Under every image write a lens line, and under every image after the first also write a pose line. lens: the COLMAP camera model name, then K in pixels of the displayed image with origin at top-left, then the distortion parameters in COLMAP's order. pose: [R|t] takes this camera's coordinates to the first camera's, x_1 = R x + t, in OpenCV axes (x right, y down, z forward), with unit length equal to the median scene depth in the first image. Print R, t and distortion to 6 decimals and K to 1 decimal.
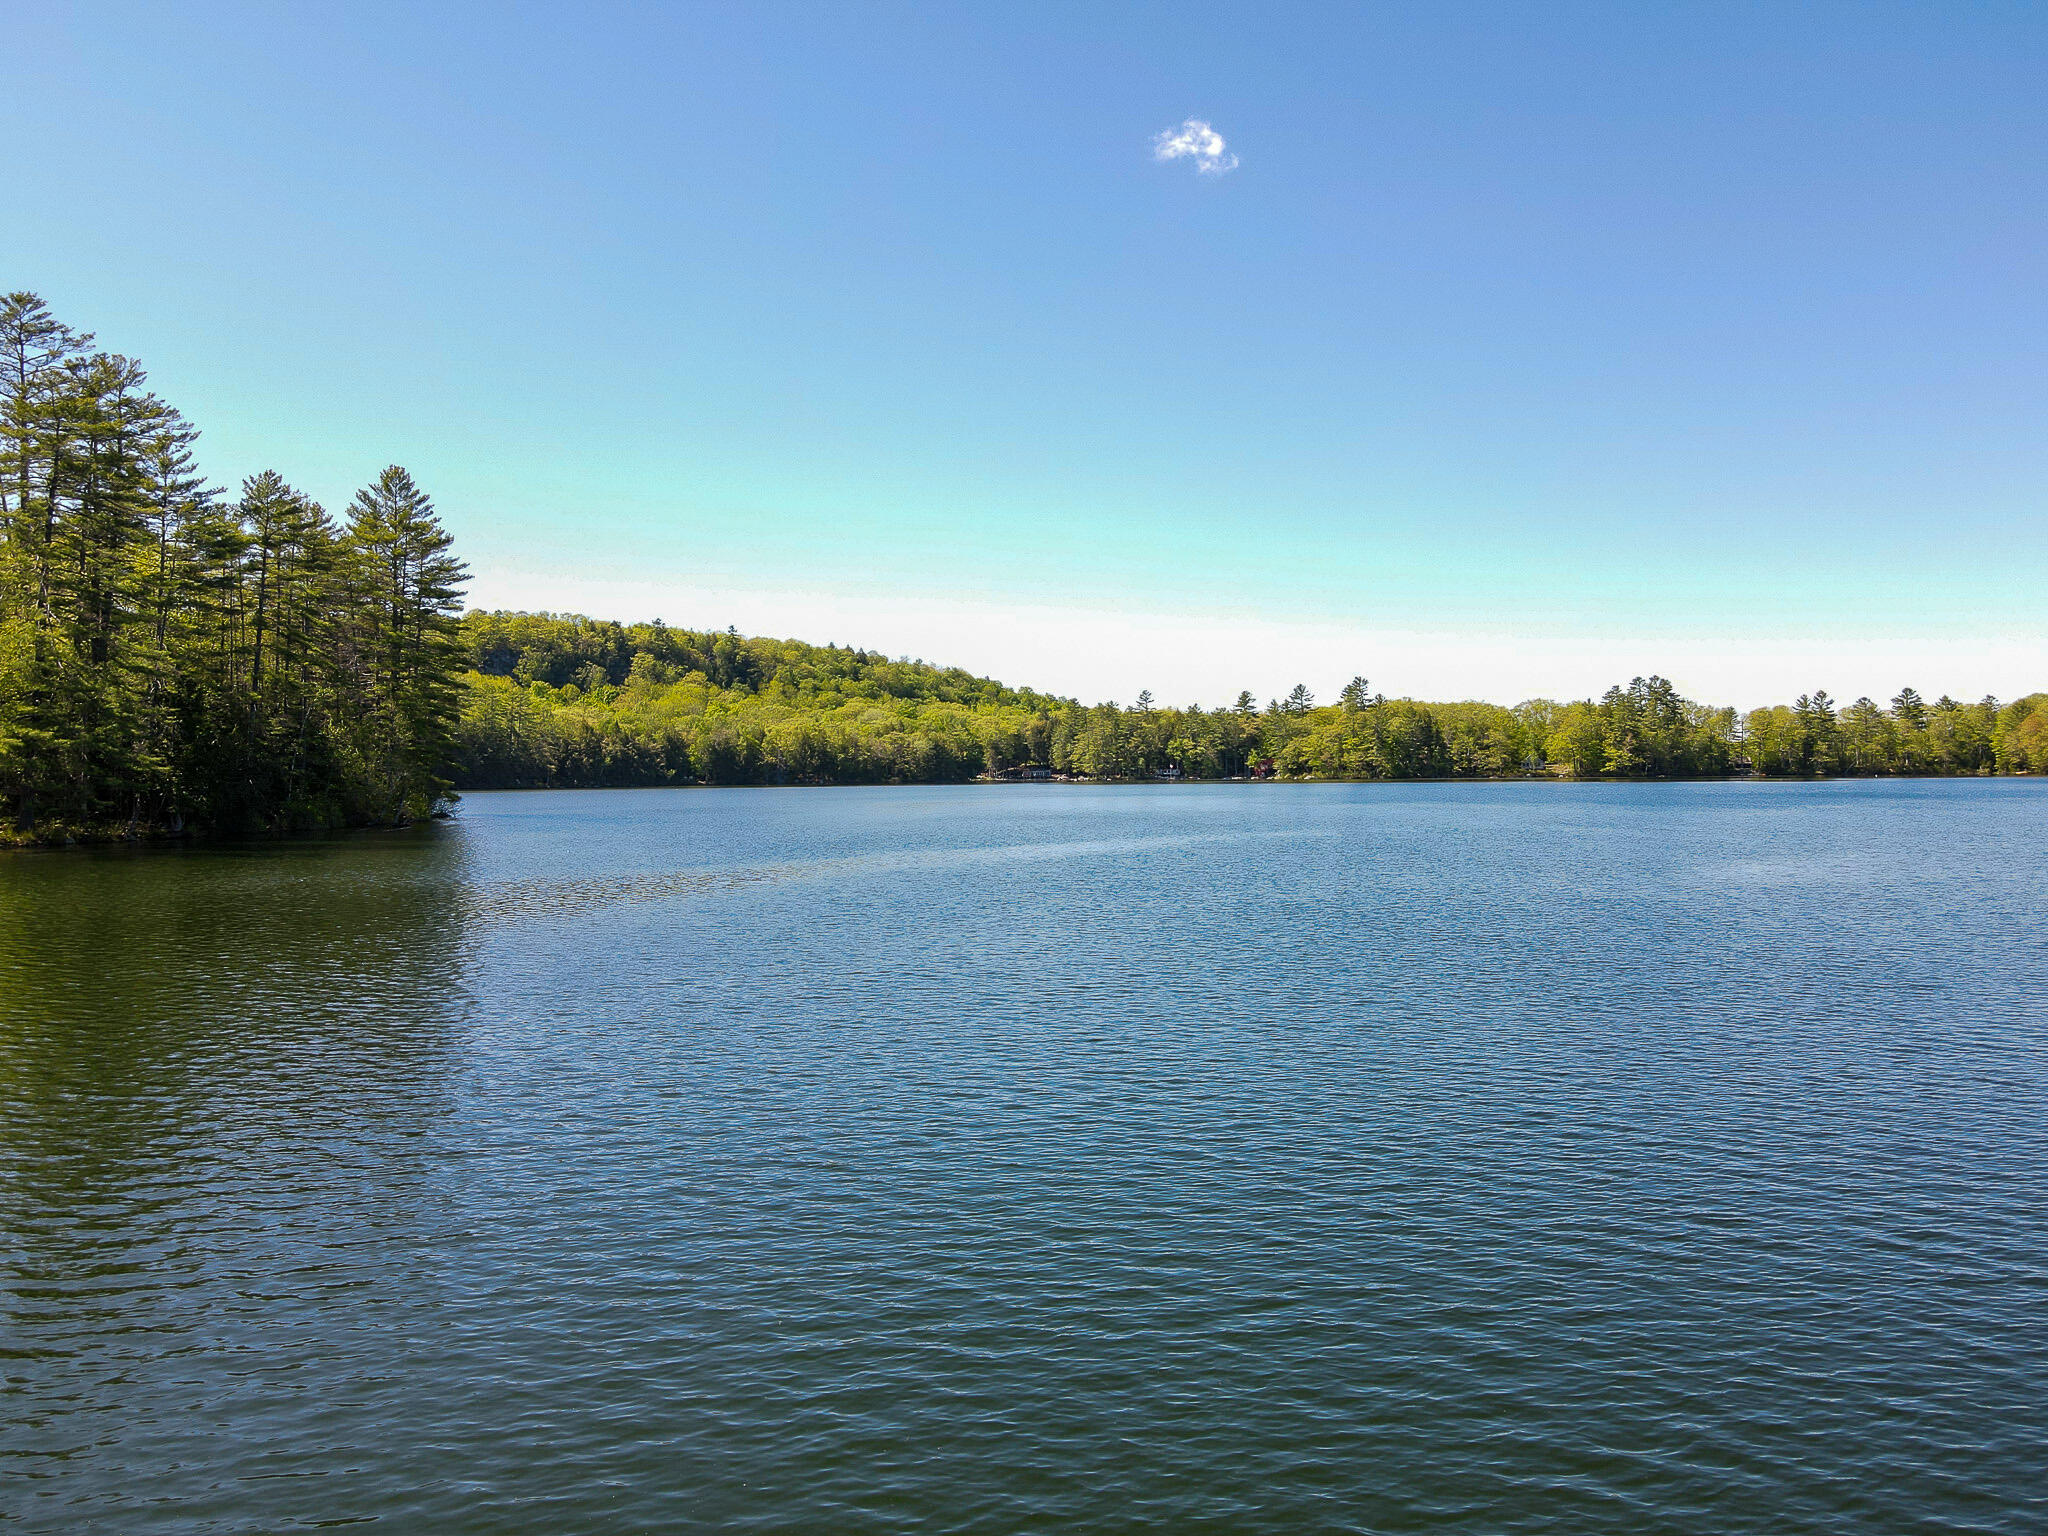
lens RADIAL K [[1518.9, 0, 1018.3], [0, 1518.9, 758.4], [0, 0, 1]] dist [-0.014983, 0.047891]
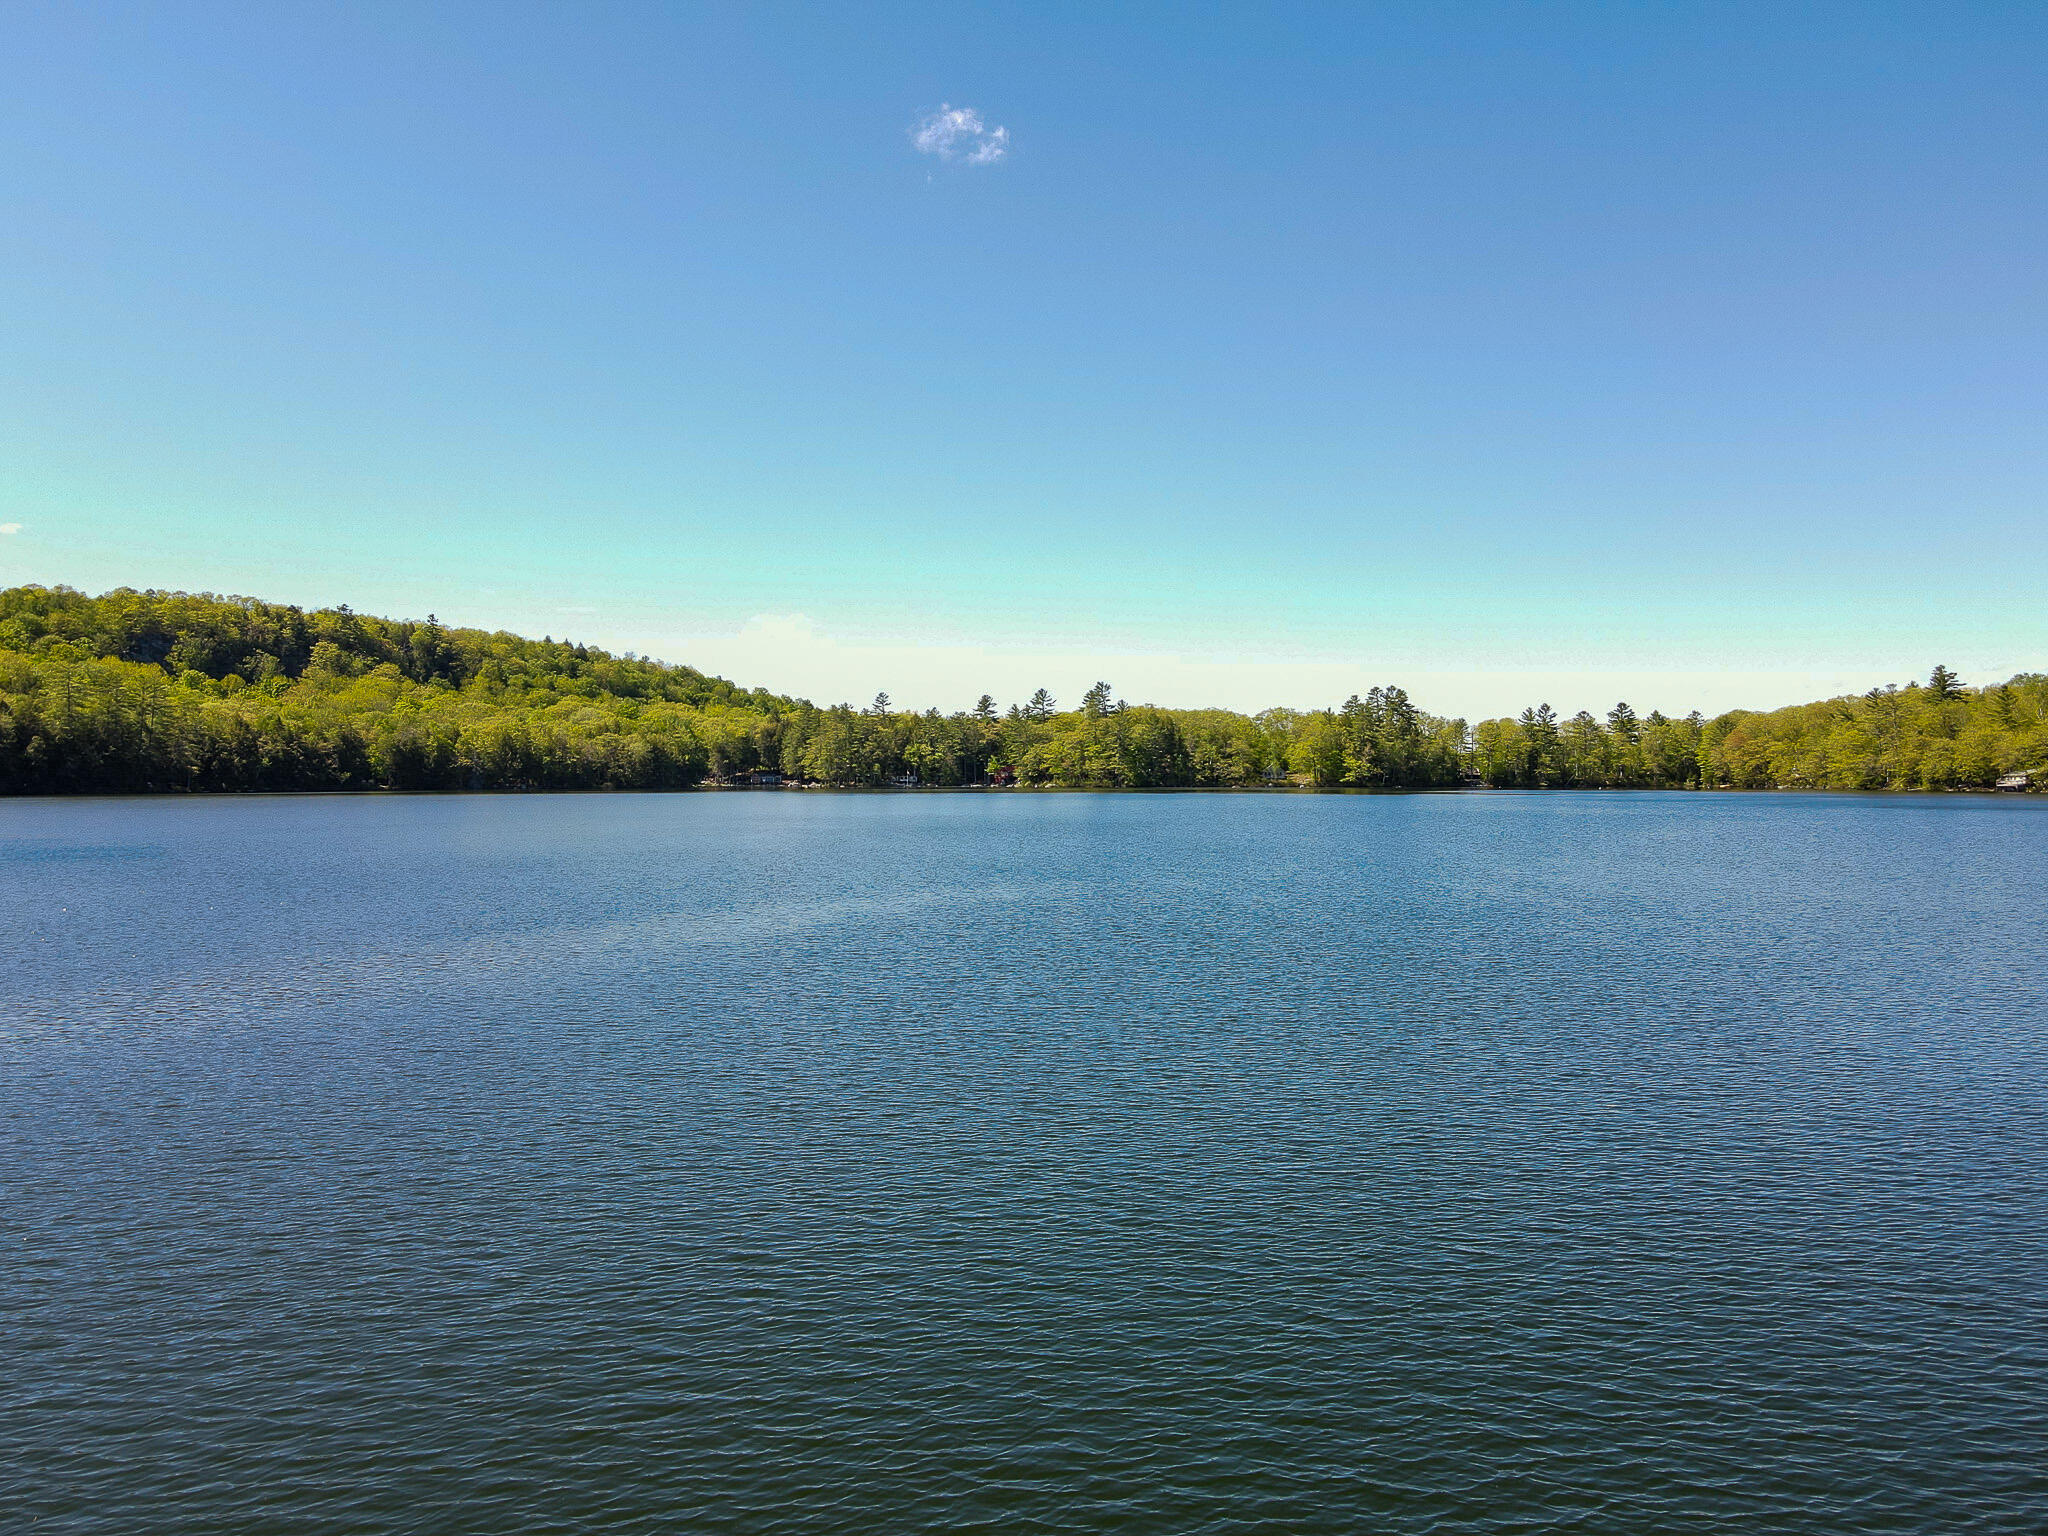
lens RADIAL K [[1518.9, 0, 1017.7], [0, 1518.9, 765.1], [0, 0, 1]] dist [-0.014983, 0.047891]
pose [[0.986325, 0.008925, 0.164570, 0.012531], [-0.009147, 0.999958, 0.000593, -0.000888], [-0.164558, -0.002090, 0.986365, 0.053774]]
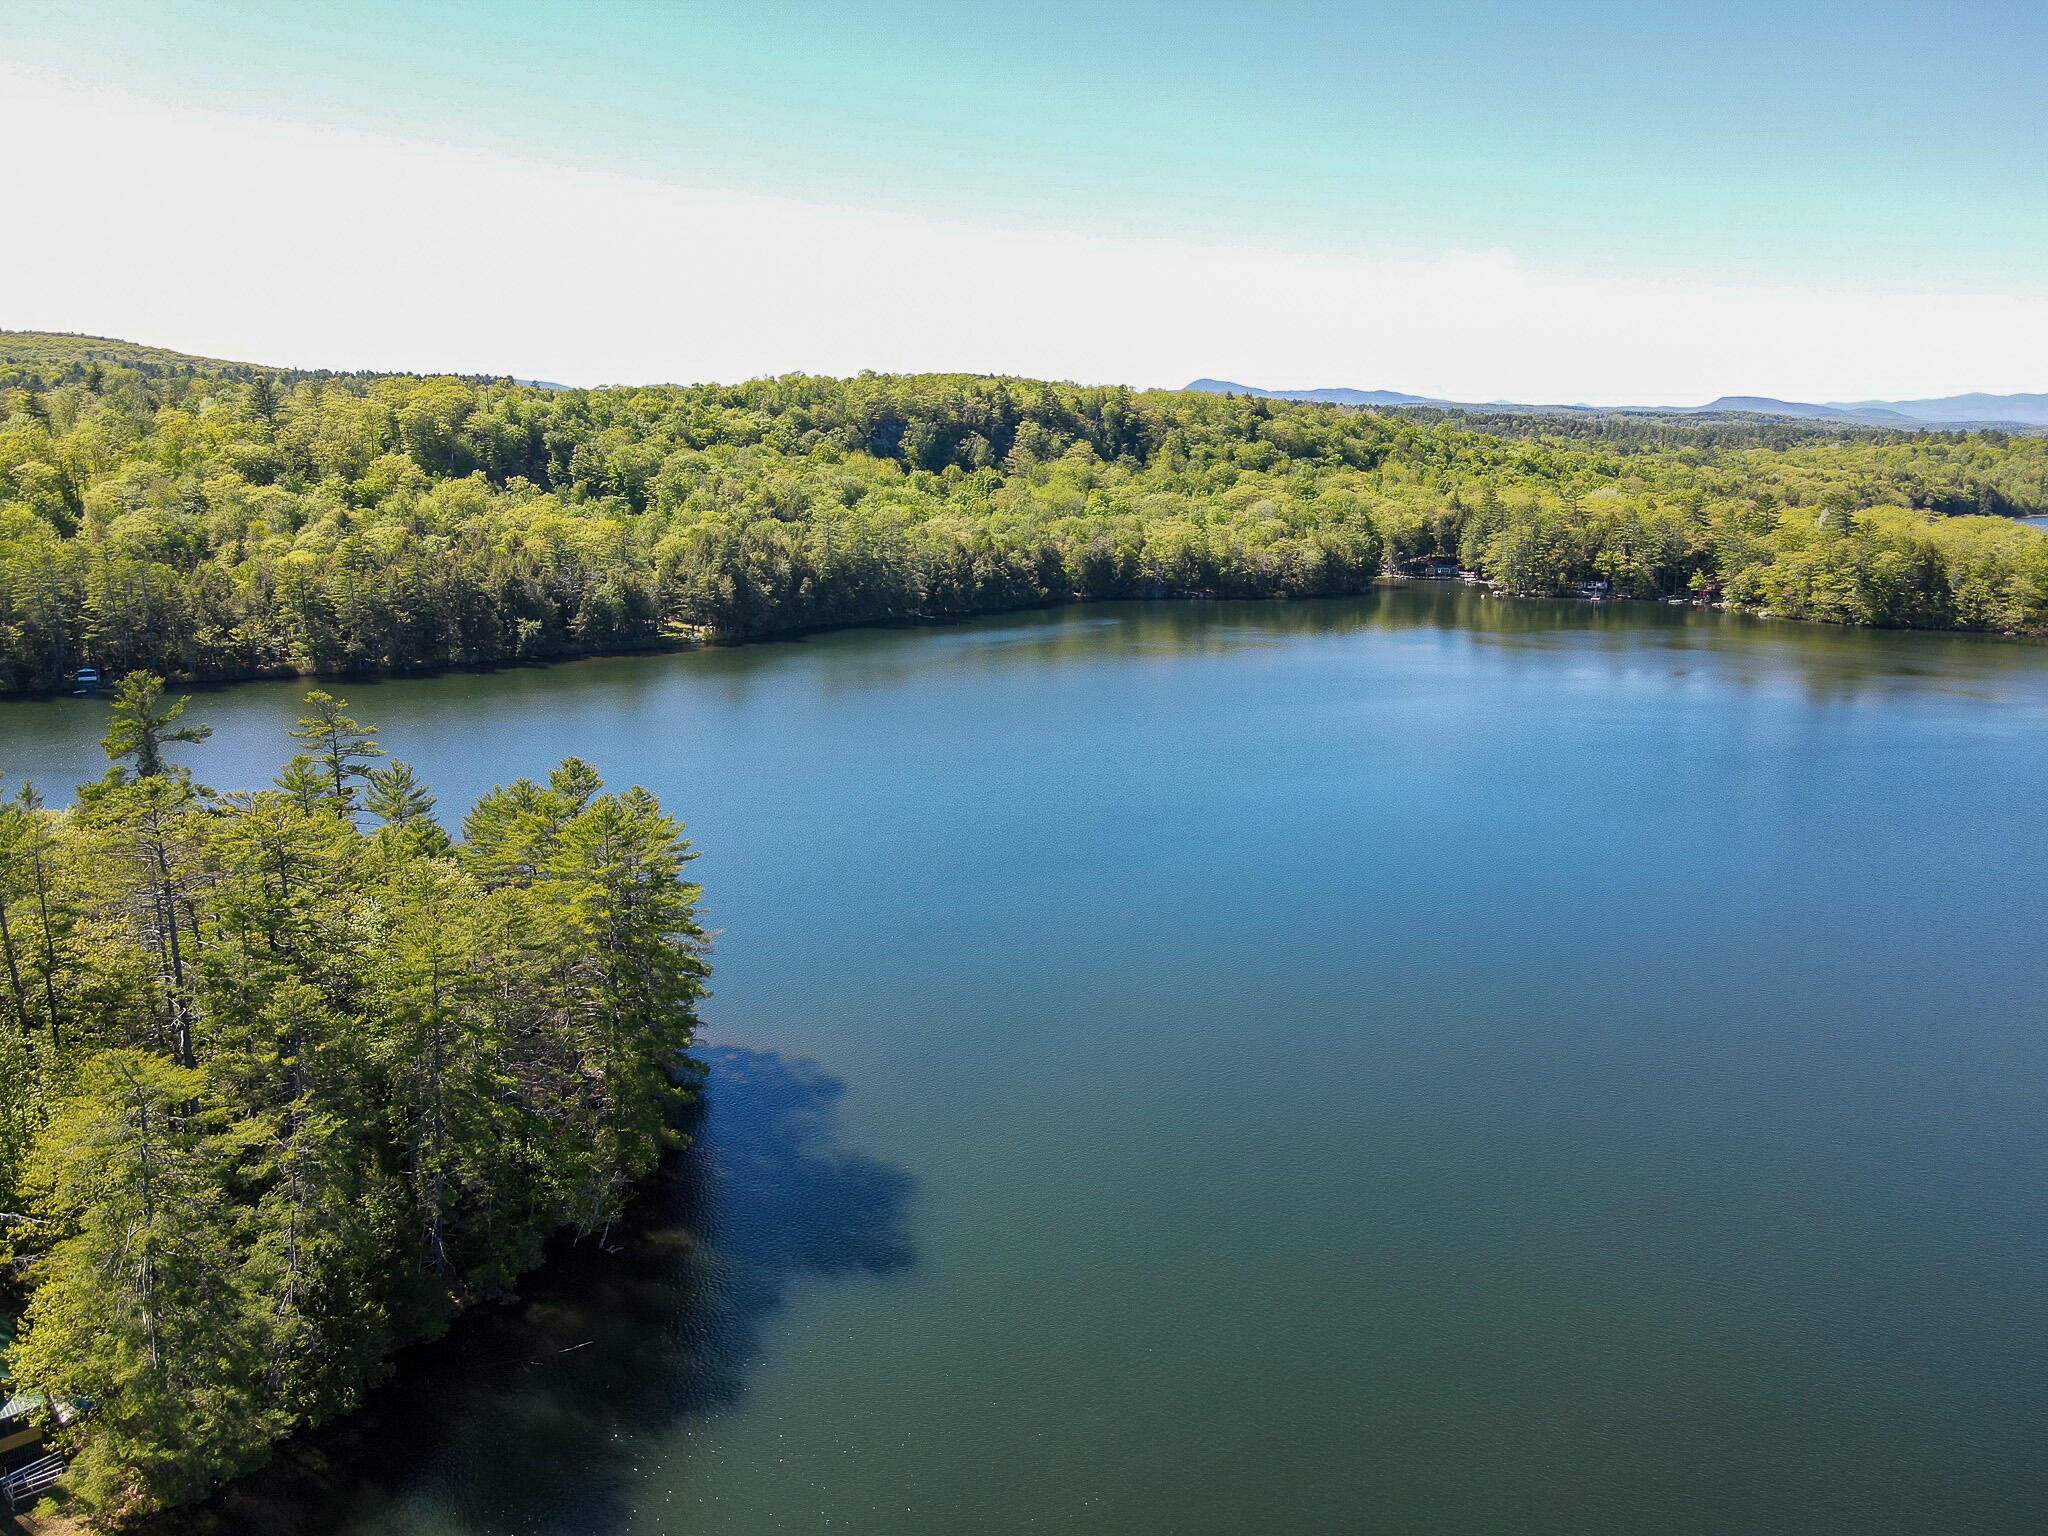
lens RADIAL K [[1518.9, 0, 1012.4], [0, 1518.9, 755.8], [0, 0, 1]] dist [-0.014983, 0.047891]
pose [[0.963138, 0.073552, -0.258755, 0.009073], [-0.013227, 0.973679, 0.227539, -0.099086], [0.268681, -0.215729, 0.938761, 0.058430]]
